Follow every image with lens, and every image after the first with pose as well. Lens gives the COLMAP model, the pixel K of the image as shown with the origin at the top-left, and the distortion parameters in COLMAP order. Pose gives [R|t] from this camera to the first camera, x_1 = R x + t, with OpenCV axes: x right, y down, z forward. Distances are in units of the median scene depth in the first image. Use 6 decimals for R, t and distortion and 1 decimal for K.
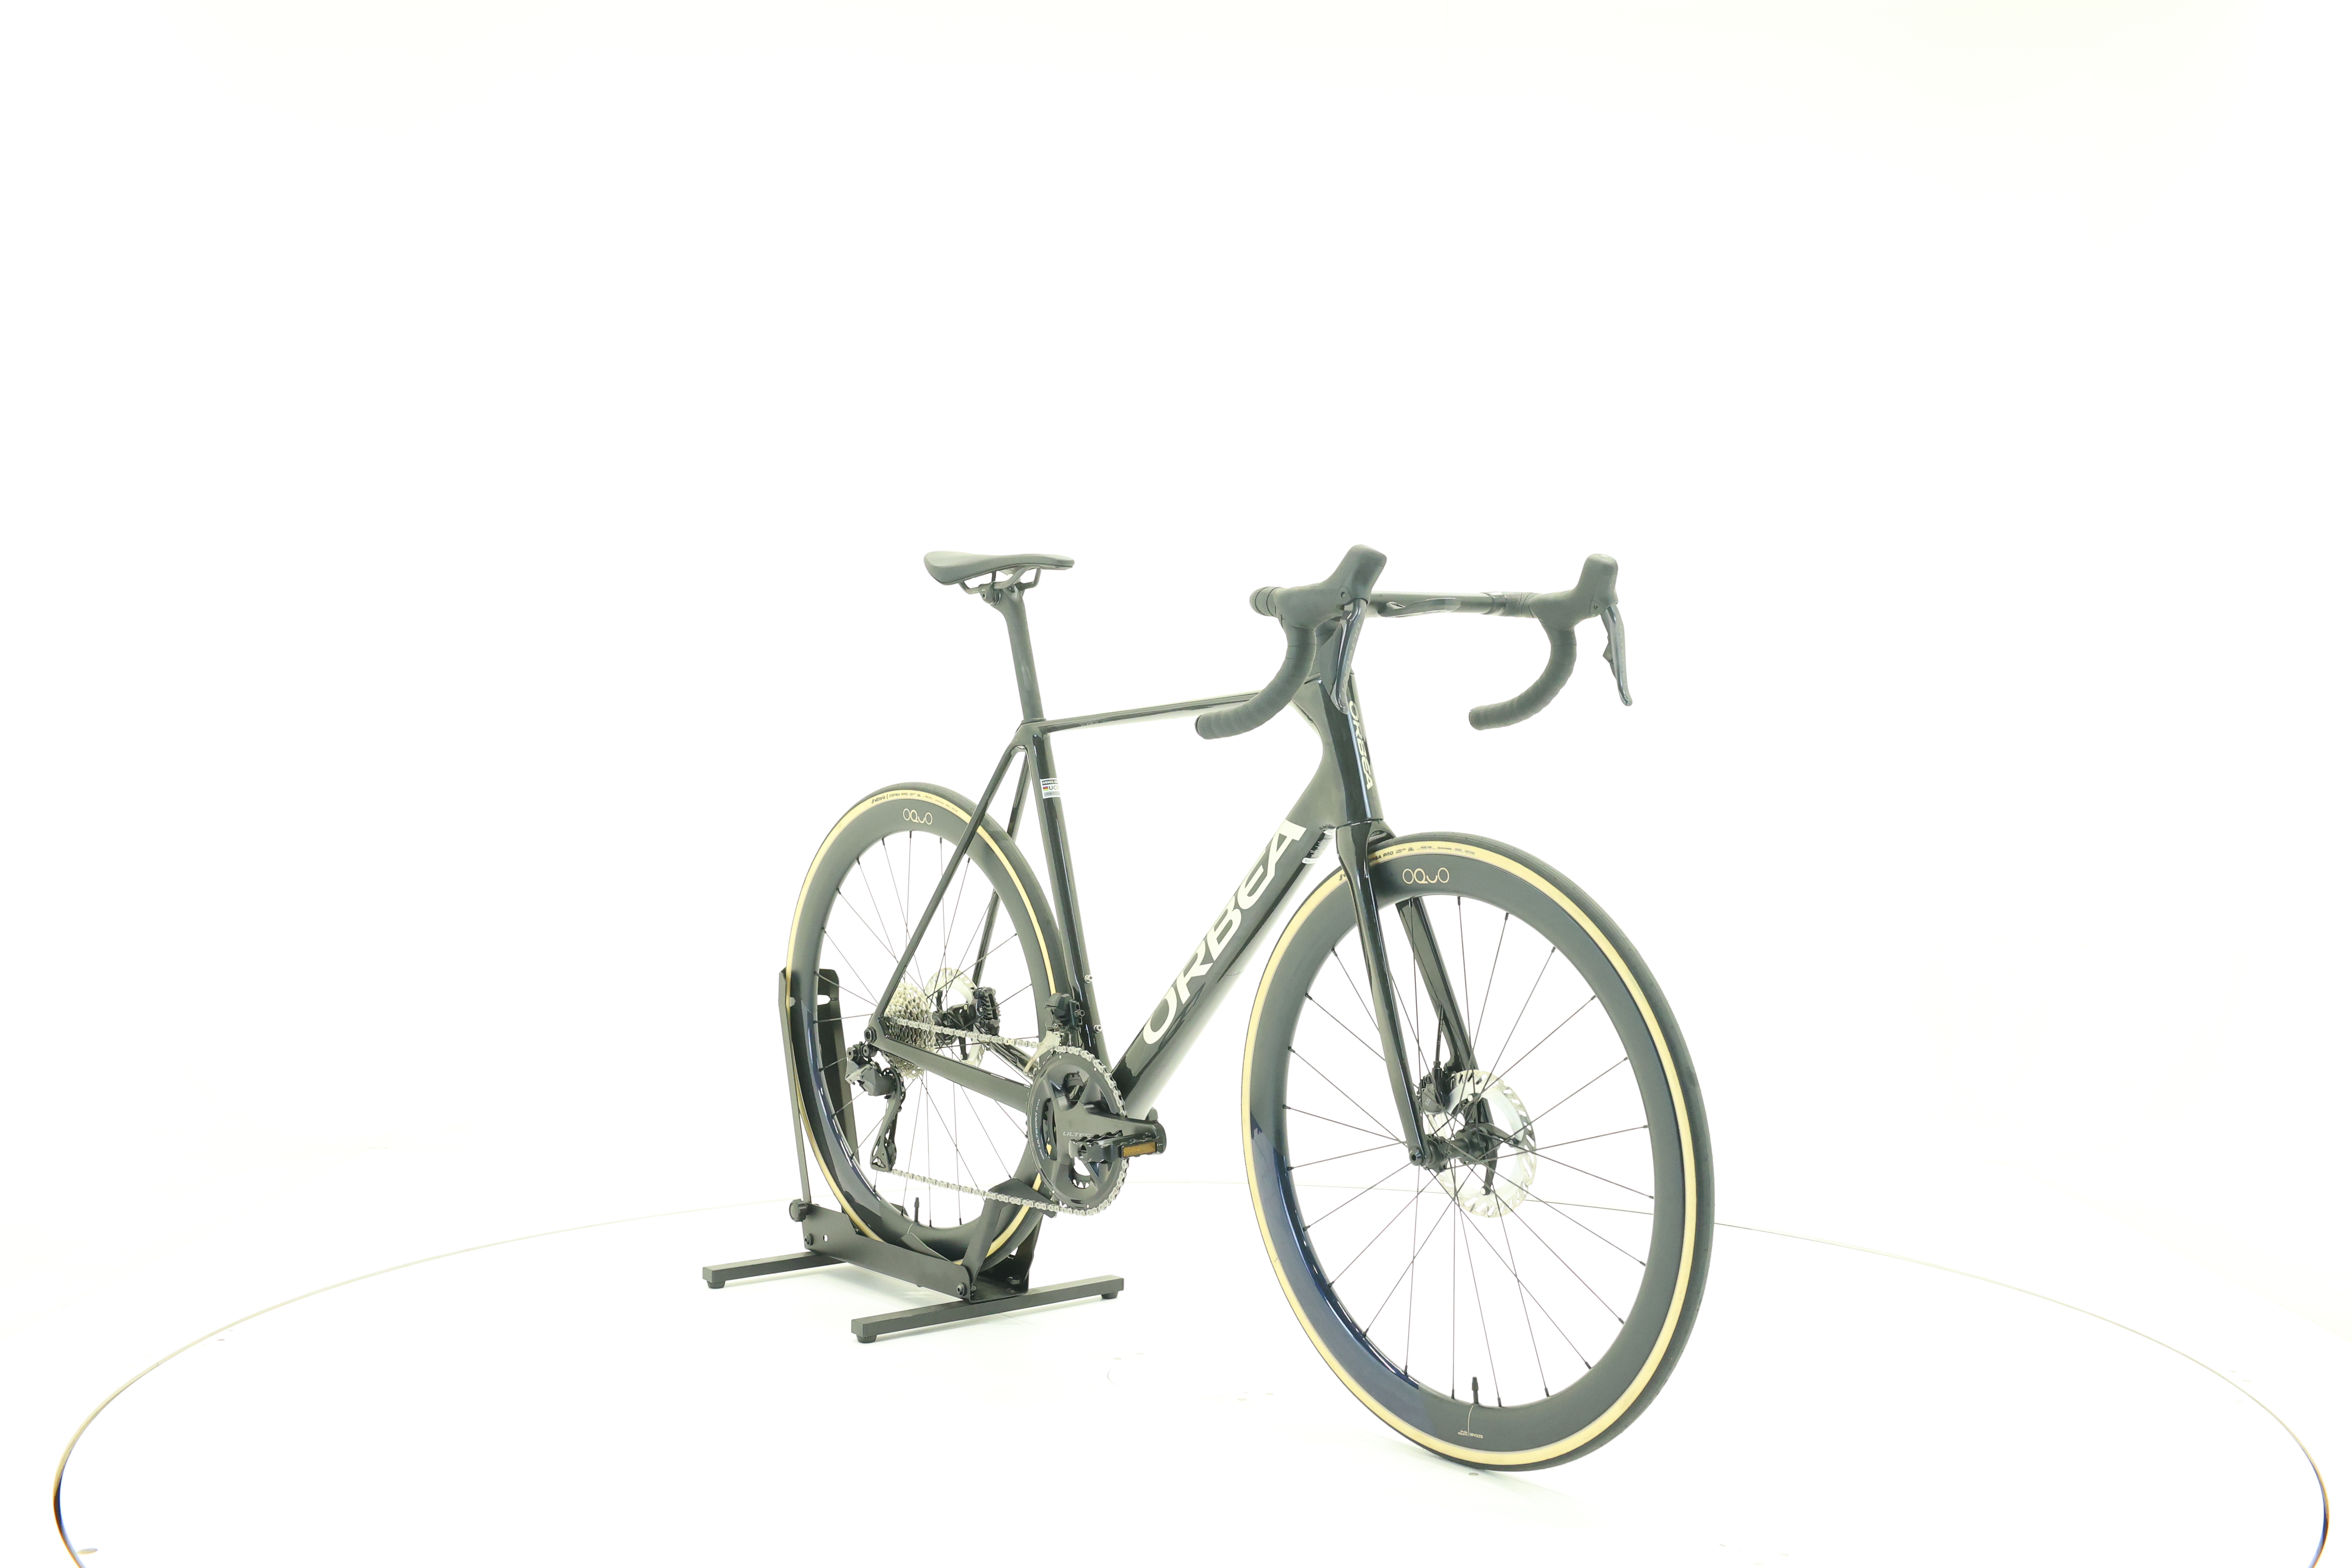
lens RADIAL K [[2494.0, 0, 1176.0], [0, 2494.0, 784.0], [0, 0, 1]] dist [-0.006406, -0.004781]
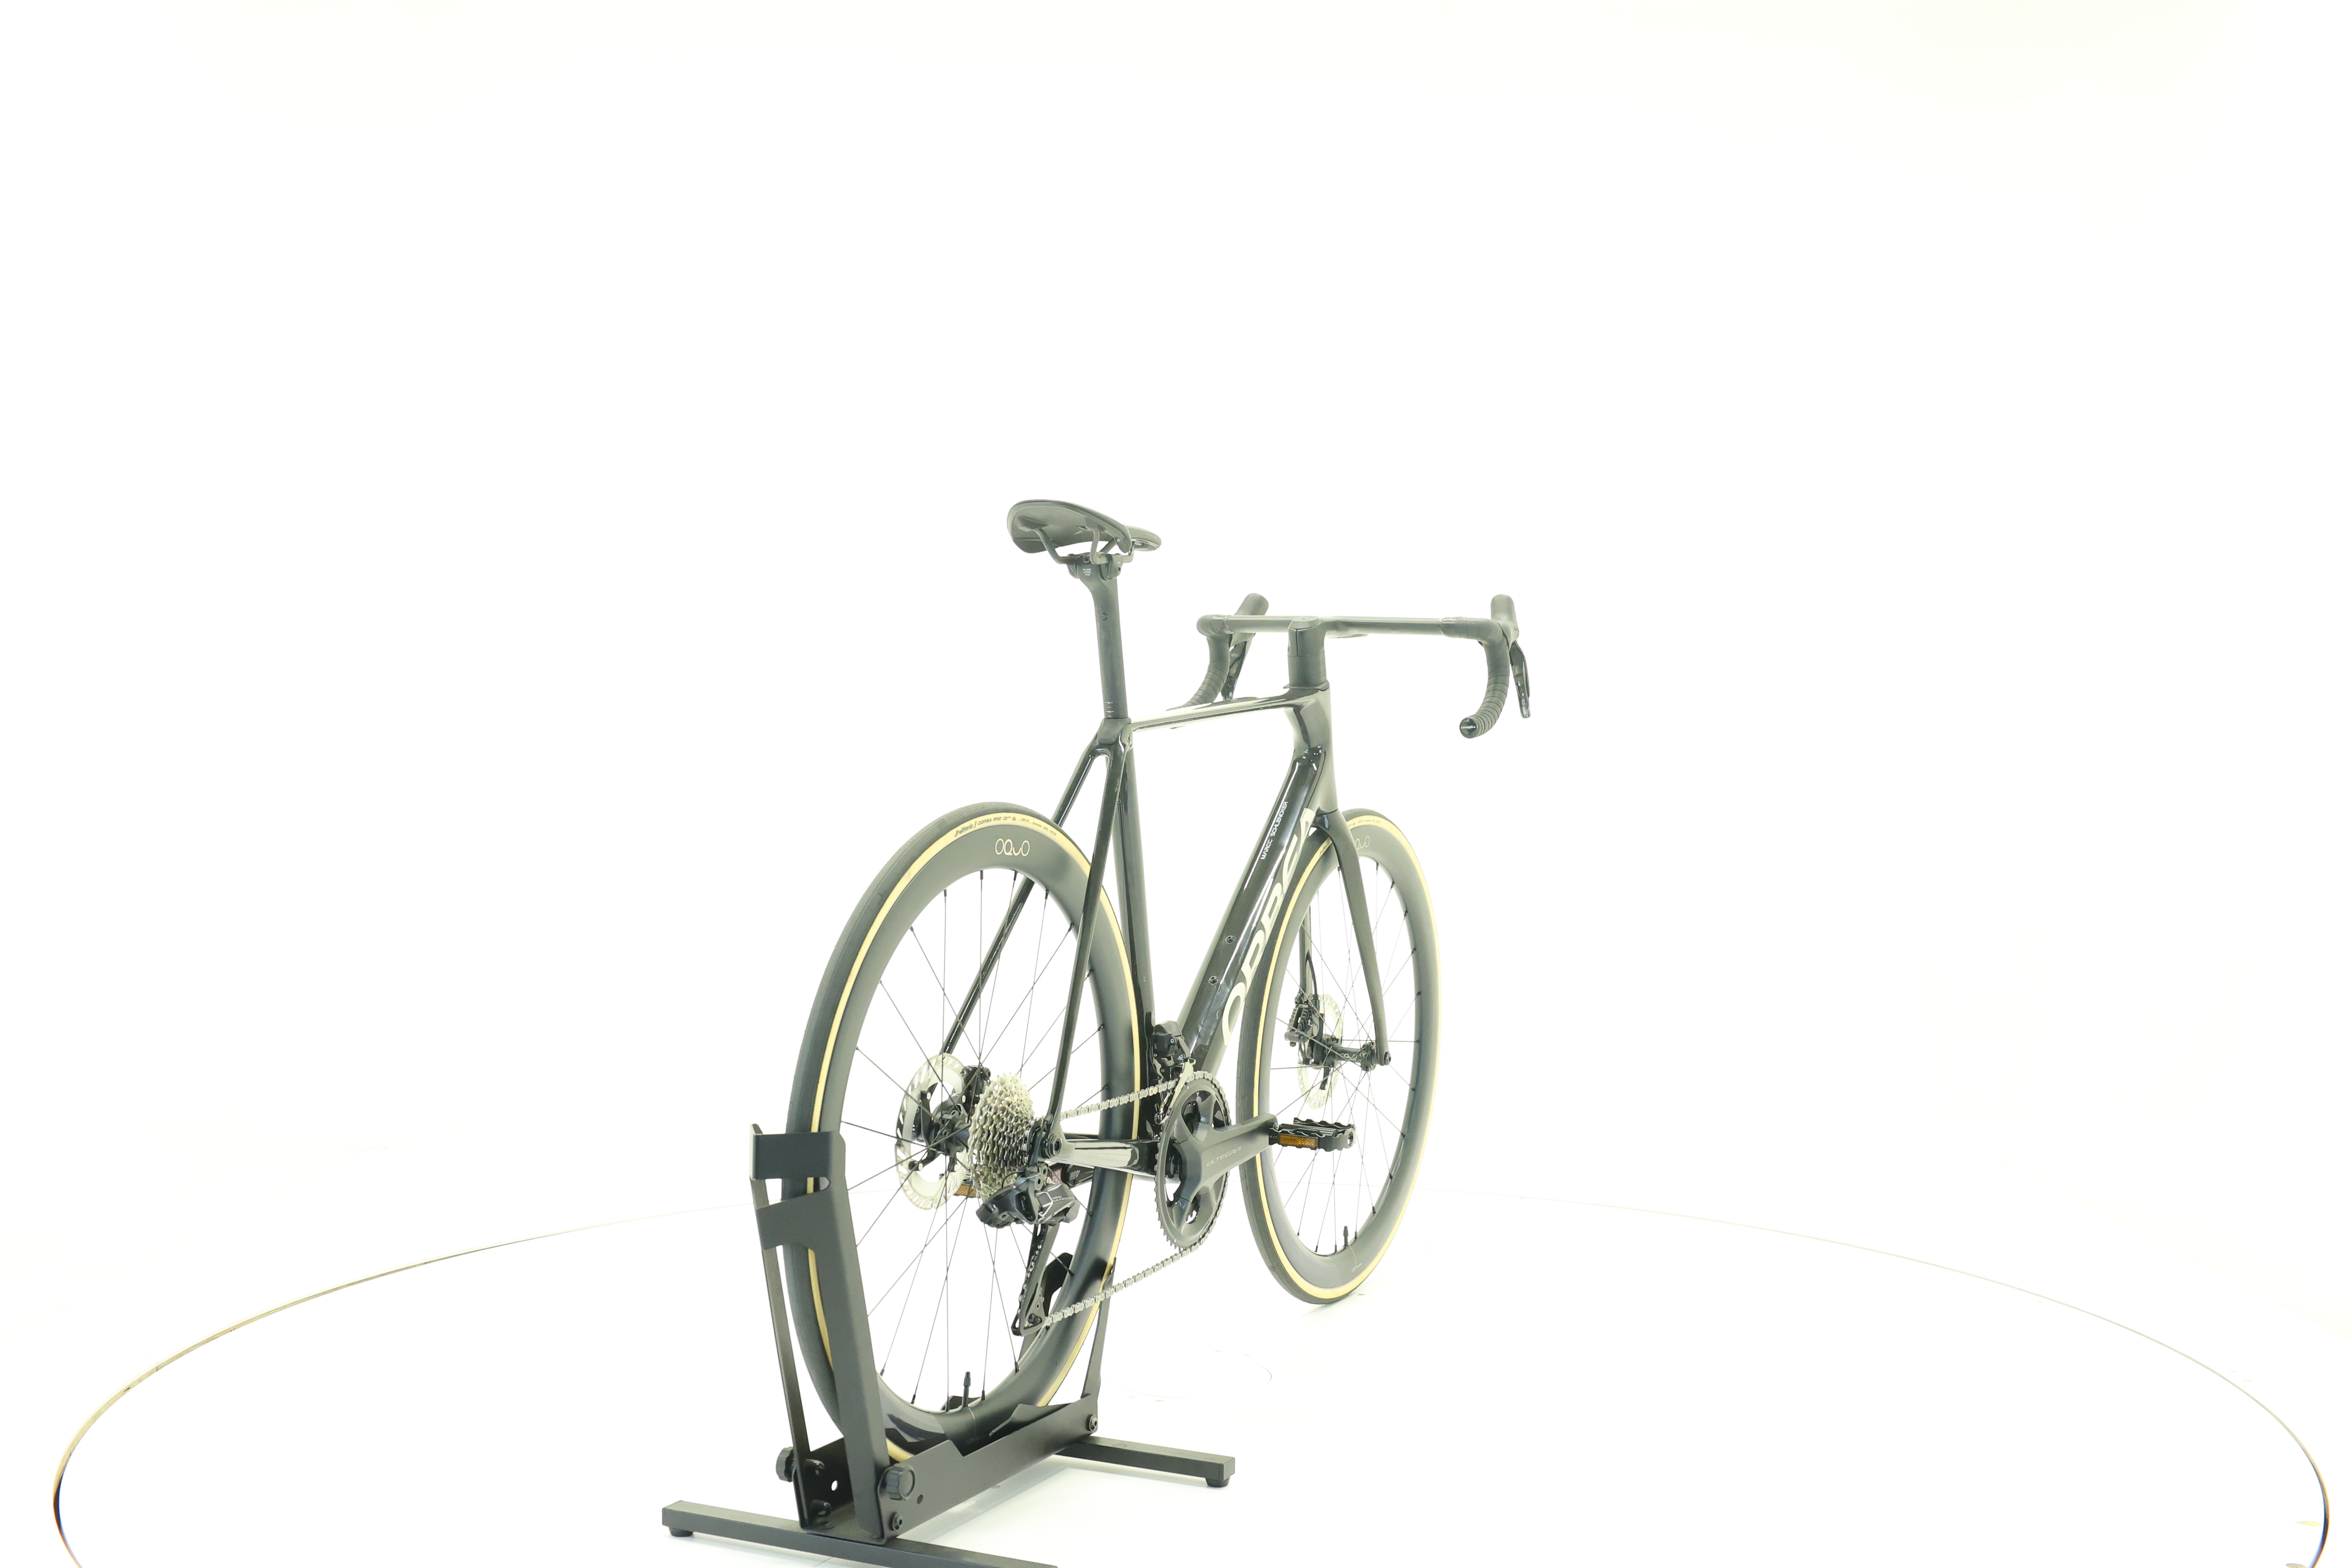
lens RADIAL K [[2494.0, 0, 1176.0], [0, 2494.0, 784.0], [0, 0, 1]] dist [-0.006406, -0.004781]
pose [[-0.417832, -0.034400, 0.907873, -0.957961], [0.002730, 0.999231, 0.039118, -0.041706], [-0.908520, 0.018823, -0.417417, 1.511041]]
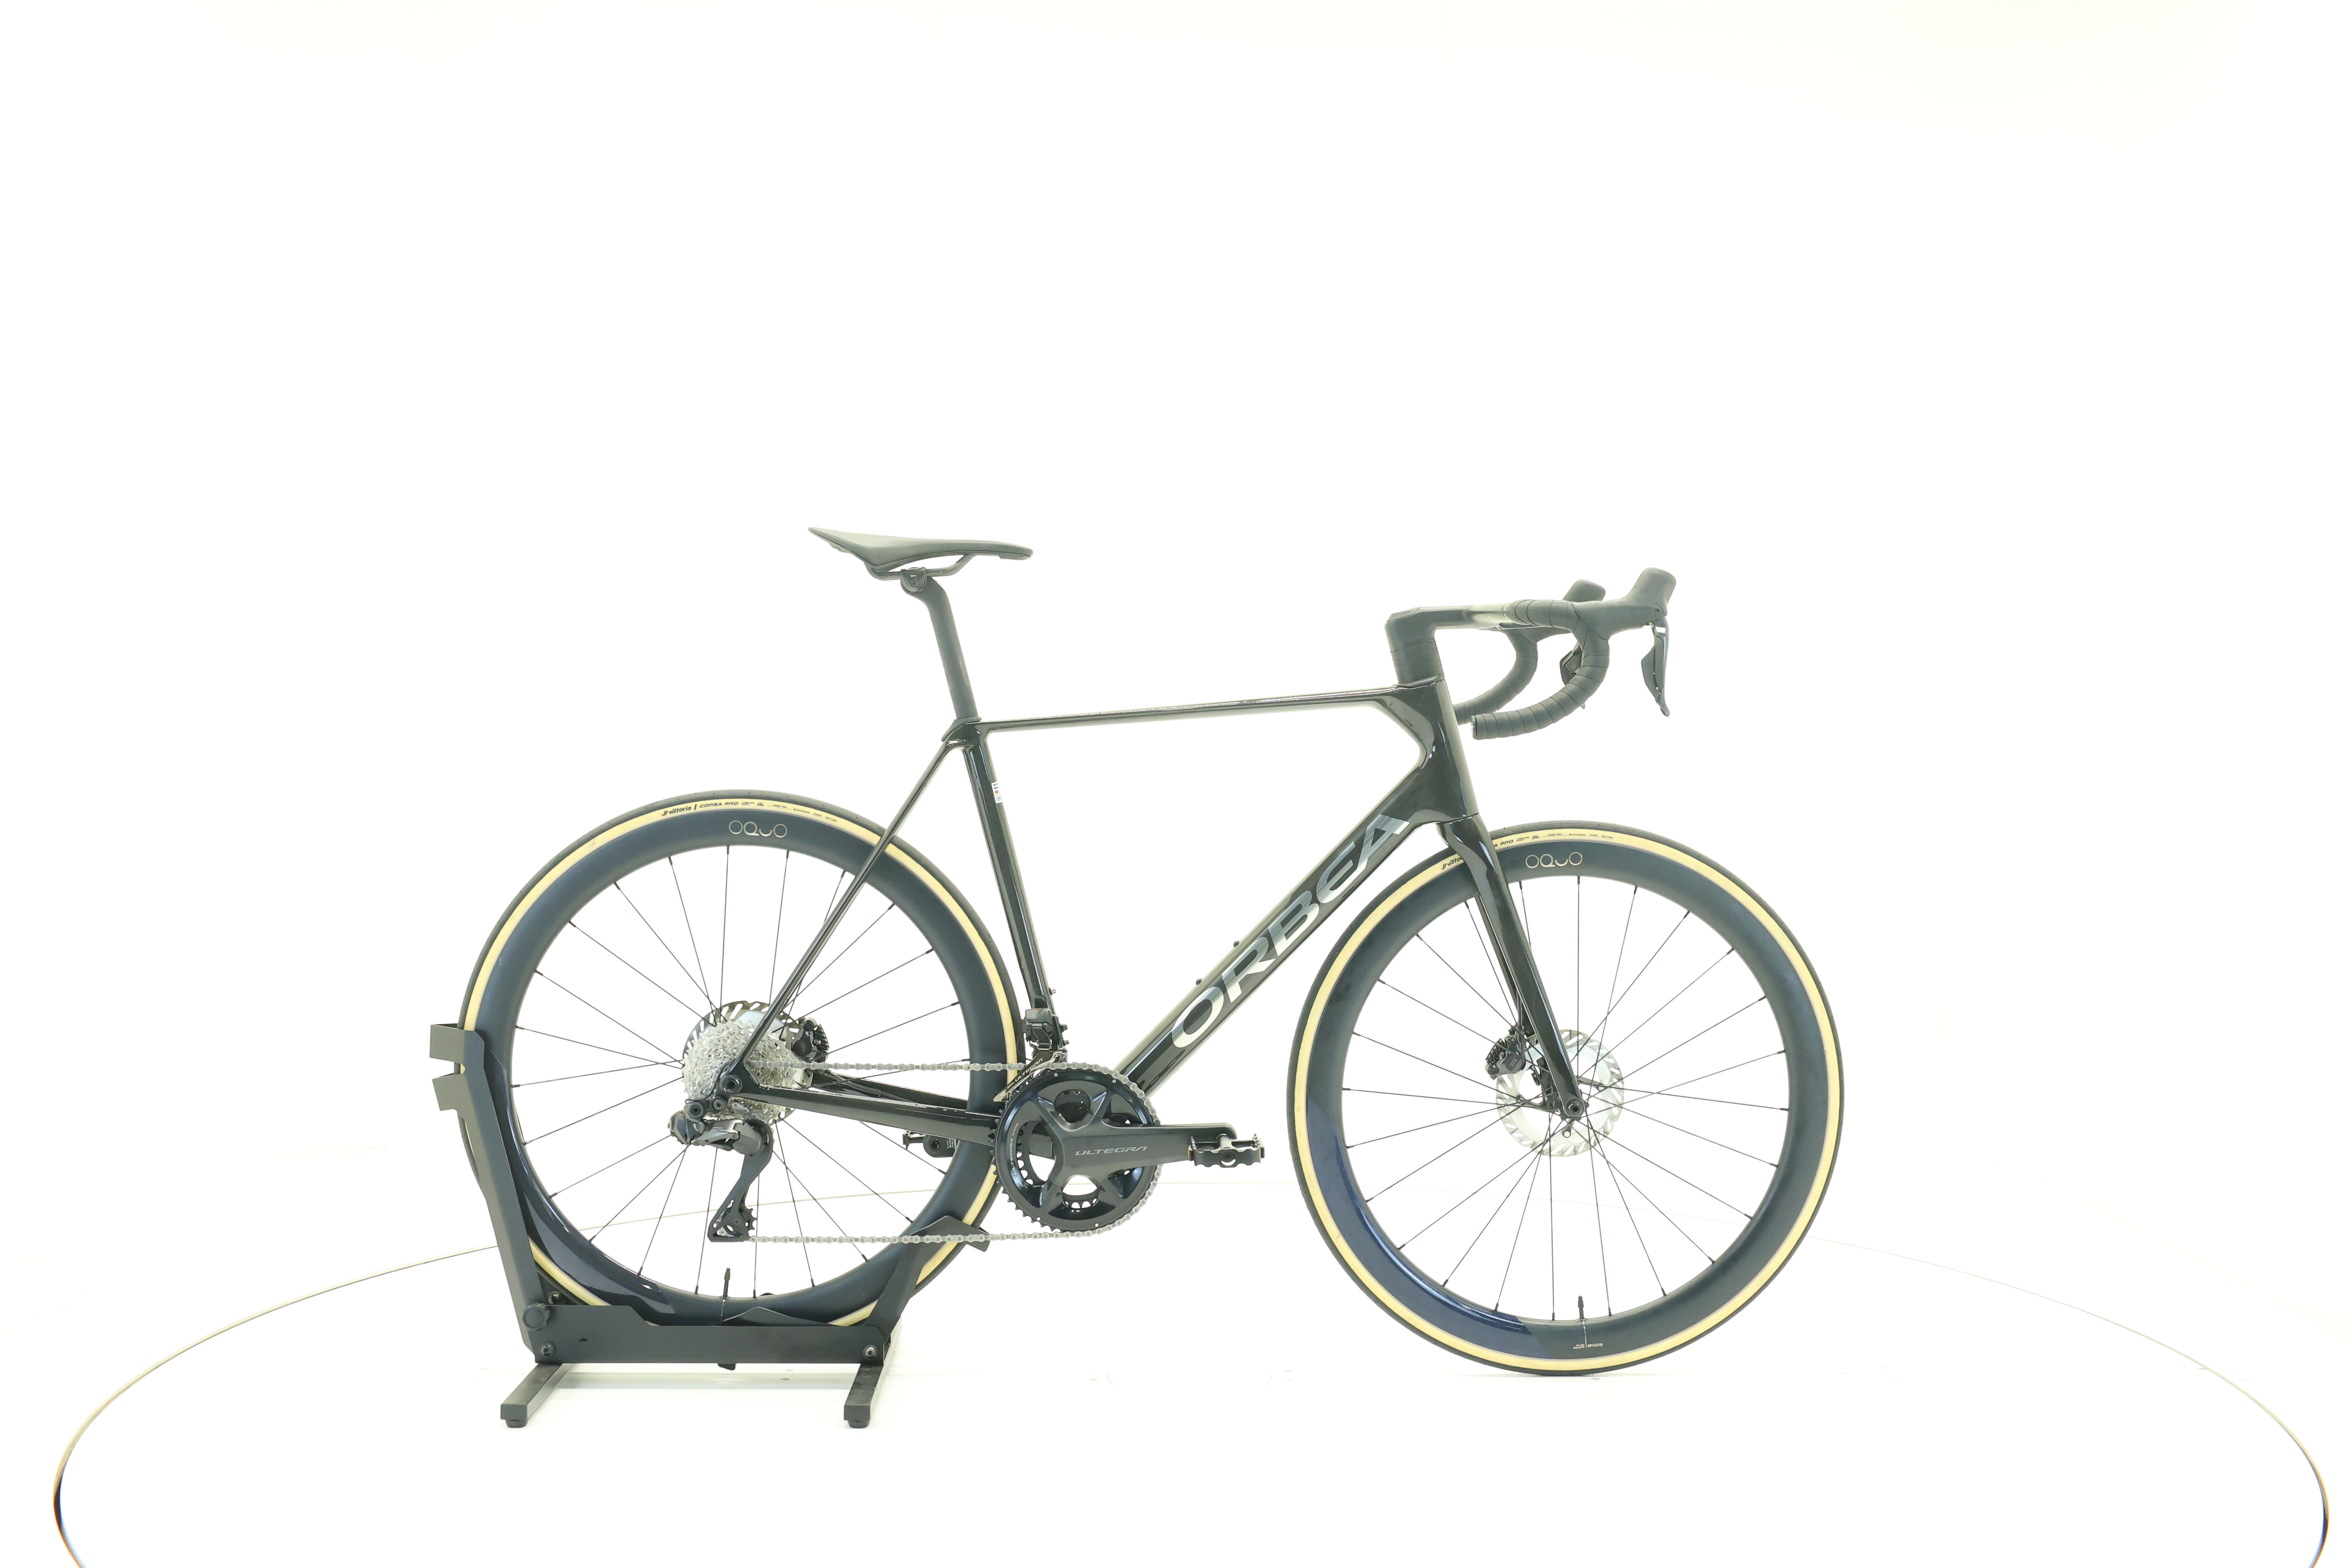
lens RADIAL K [[2494.0, 0, 1176.0], [0, 2494.0, 784.0], [0, 0, 1]] dist [-0.006406, -0.004781]
pose [[0.626654, -0.023758, 0.778935, -0.827083], [0.015499, 0.999717, 0.018024, -0.019181], [-0.779143, 0.000778, 0.626845, 0.401038]]
